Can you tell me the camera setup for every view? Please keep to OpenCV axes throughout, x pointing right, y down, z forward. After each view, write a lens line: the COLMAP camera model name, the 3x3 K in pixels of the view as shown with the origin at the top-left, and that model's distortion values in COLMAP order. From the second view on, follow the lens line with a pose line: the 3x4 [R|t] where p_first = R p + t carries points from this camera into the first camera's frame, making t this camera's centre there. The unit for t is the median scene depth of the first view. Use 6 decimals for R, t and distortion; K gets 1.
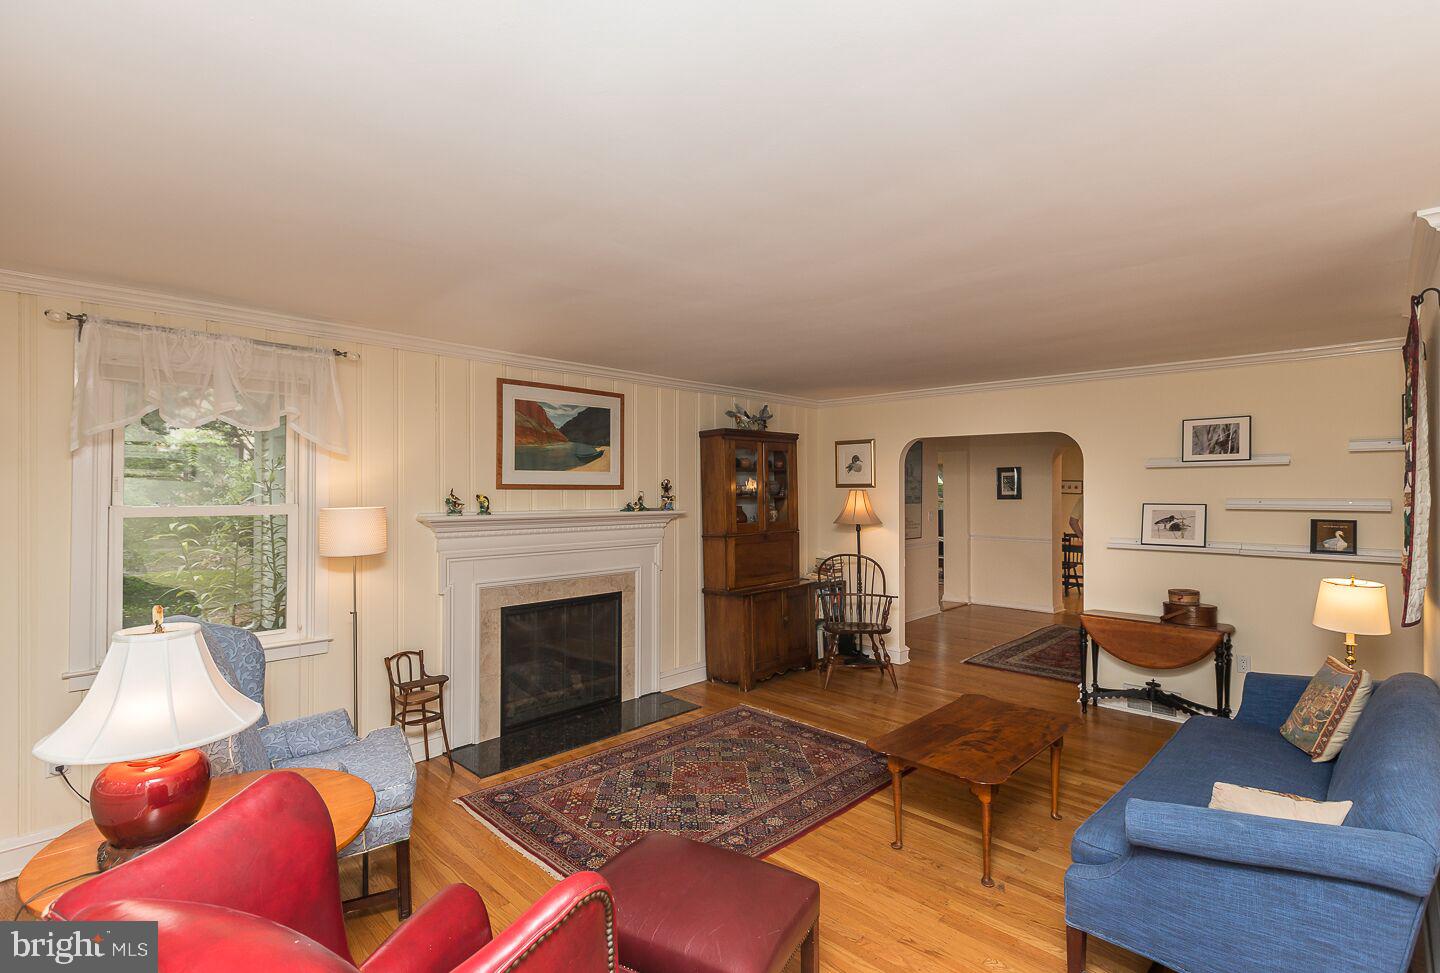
lens RADIAL K [[676.8, 0, 719.1], [0, 676.8, 492.7], [0, 0, 1]] dist [-0.000180, 0.000023]
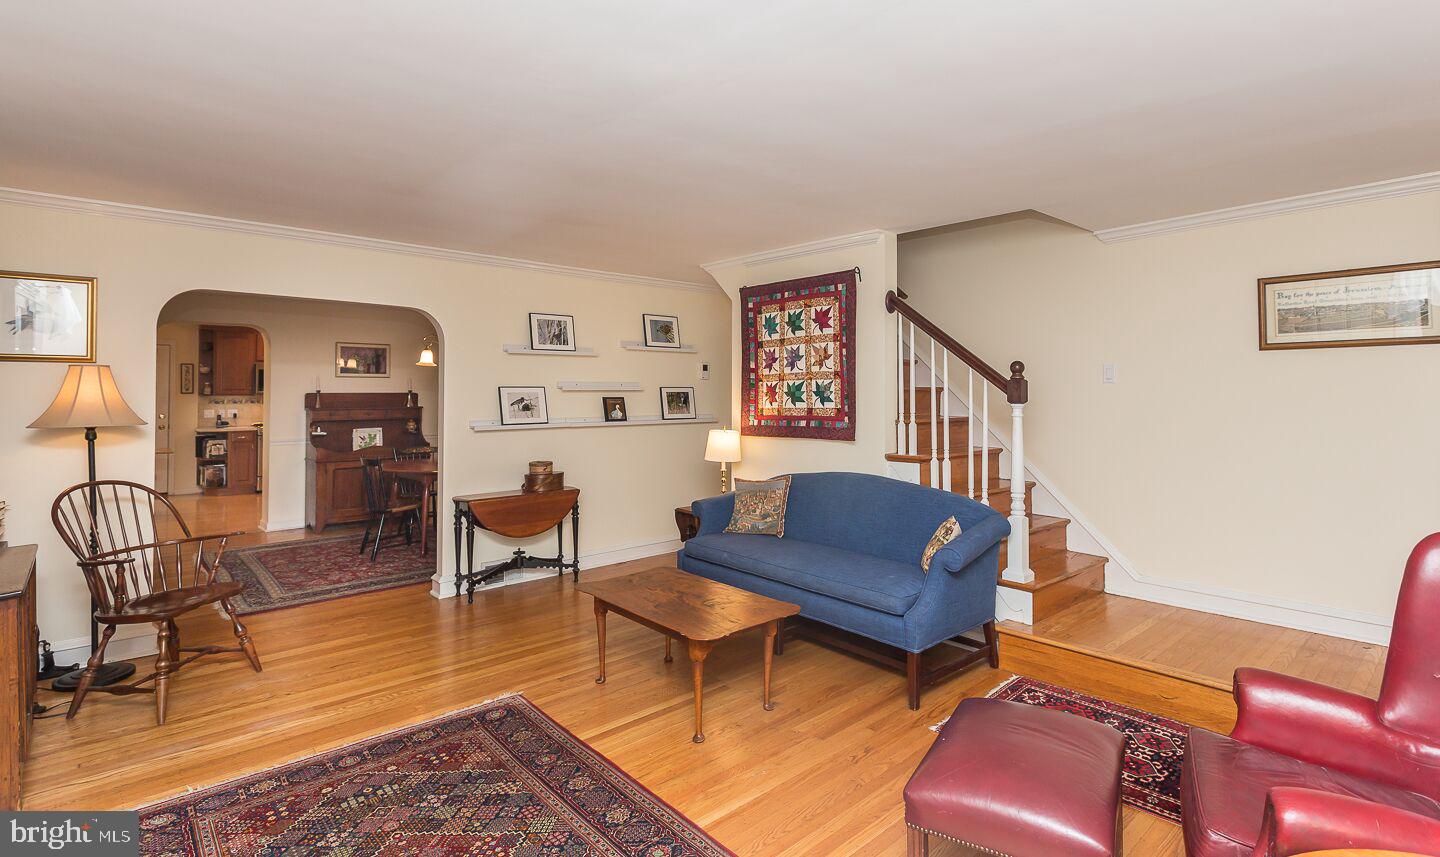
lens RADIAL K [[688.1, 0, 761.5], [0, 688.1, 381.6], [0, 0, 1]] dist [0.001214, 0.000030]
pose [[0.028590, 0.016720, 0.999451, -0.477034], [0.006964, 0.999833, -0.016925, 0.032014], [-0.999567, 0.007444, 0.028469, 0.610943]]
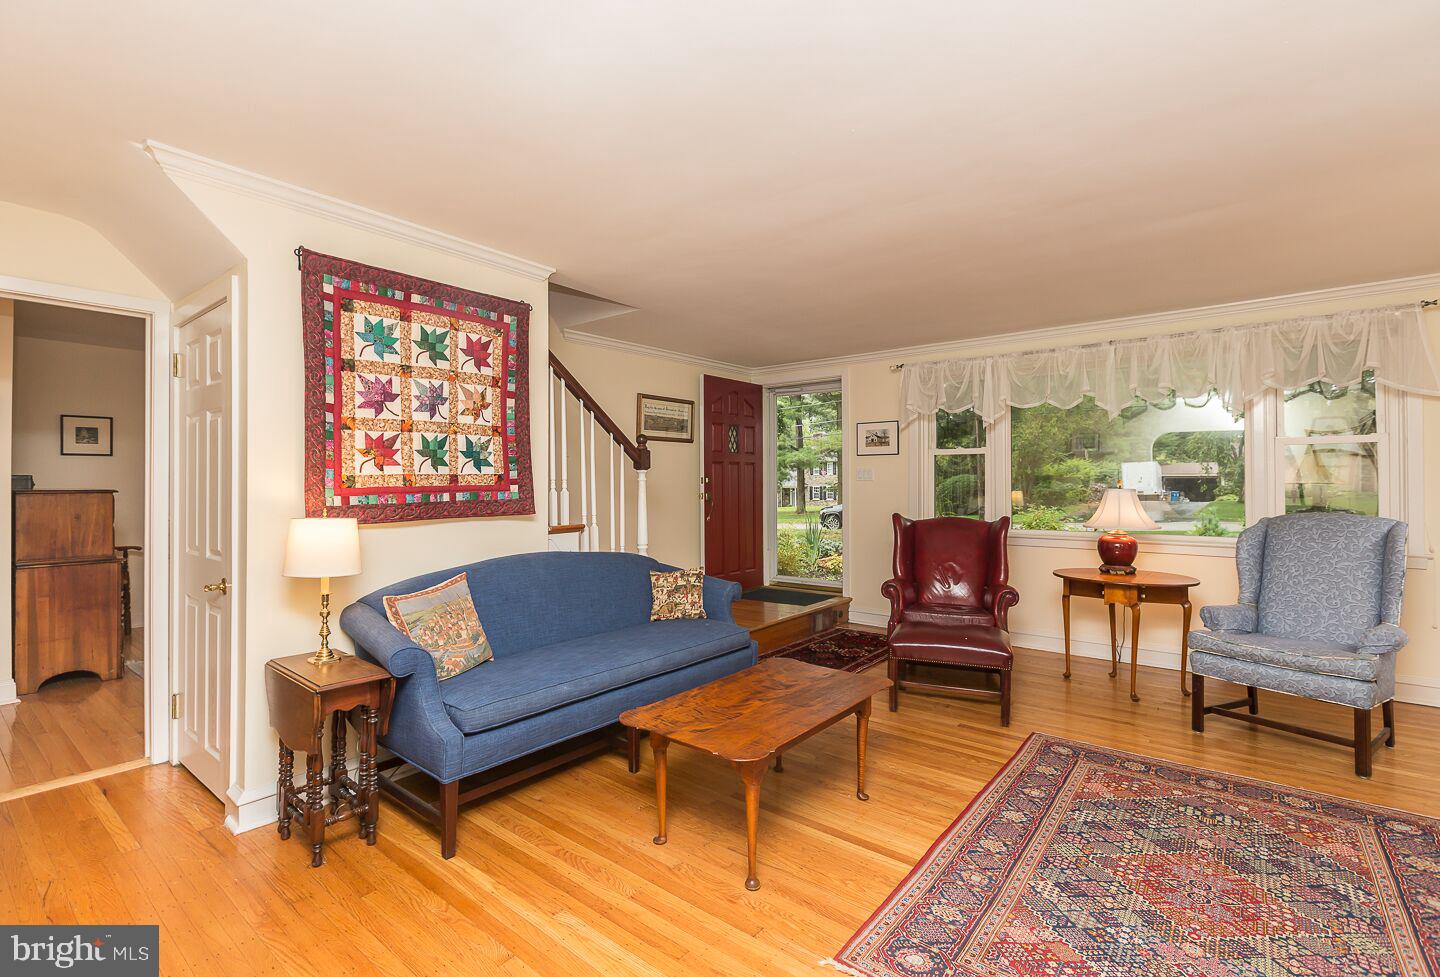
lens RADIAL K [[660.8, 0, 695.1], [0, 660.8, 478.9], [0, 0, 1]] dist [0.000369, 0.000595]
pose [[-0.996519, 0.002674, -0.083323, 0.389954], [0.002730, 0.999996, -0.000555, 0.061117], [0.083321, -0.000781, -0.996522, 1.299369]]
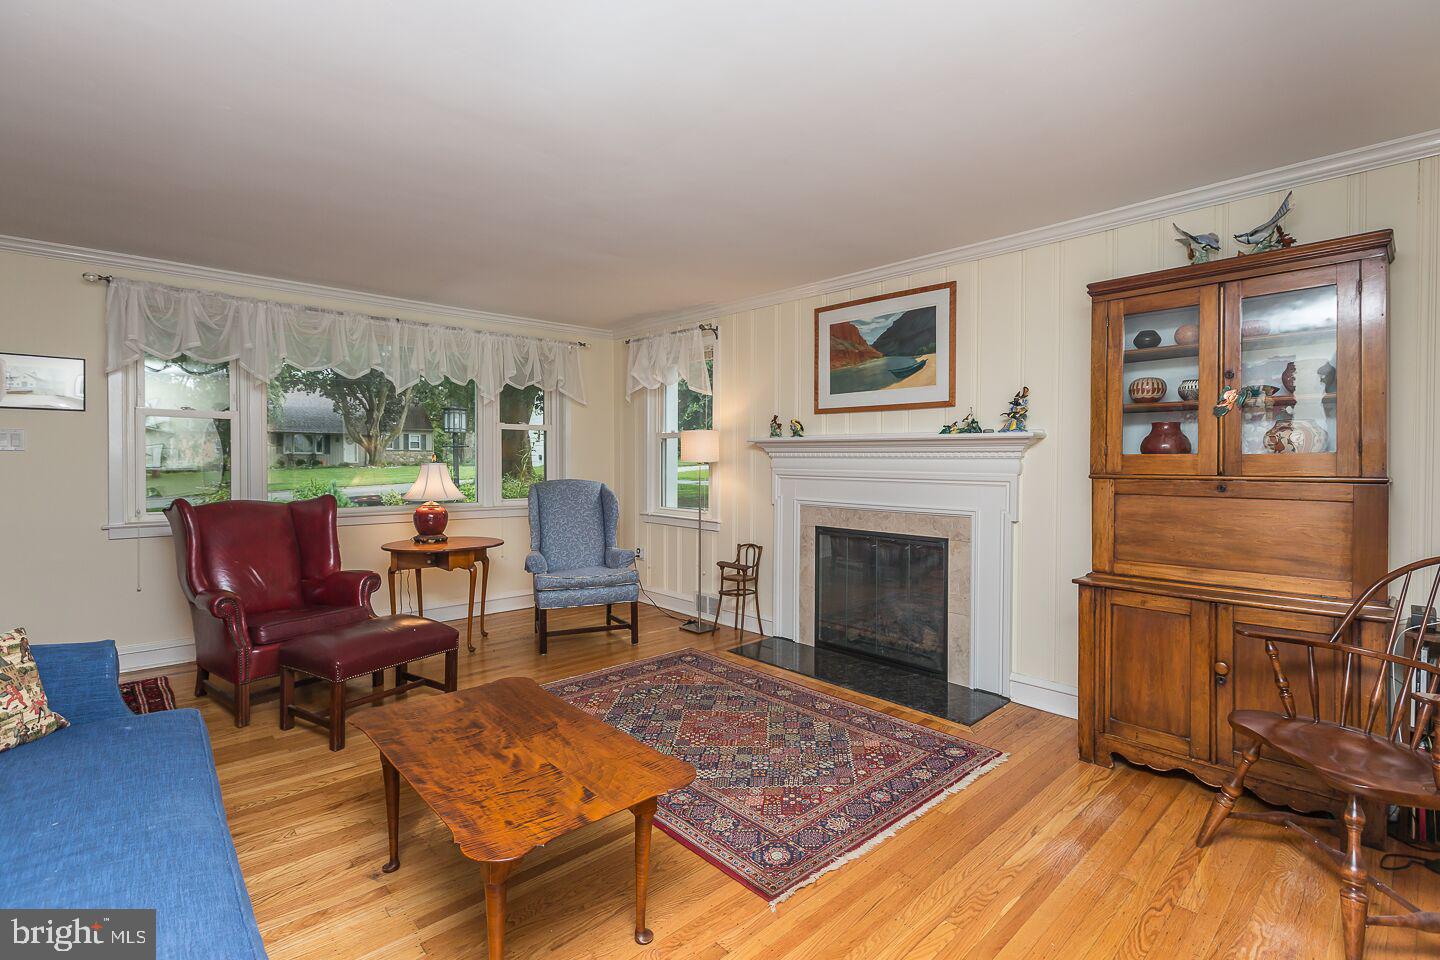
lens RADIAL K [[665.1, 0, 722.2], [0, 665.1, 472.4], [0, 0, 1]] dist [-0.003171, -0.000399]
pose [[-0.046842, 0.020395, -0.998694, 0.708586], [-0.011048, 0.999720, 0.020934, 0.064801], [0.998841, 0.012014, -0.046604, 0.883247]]
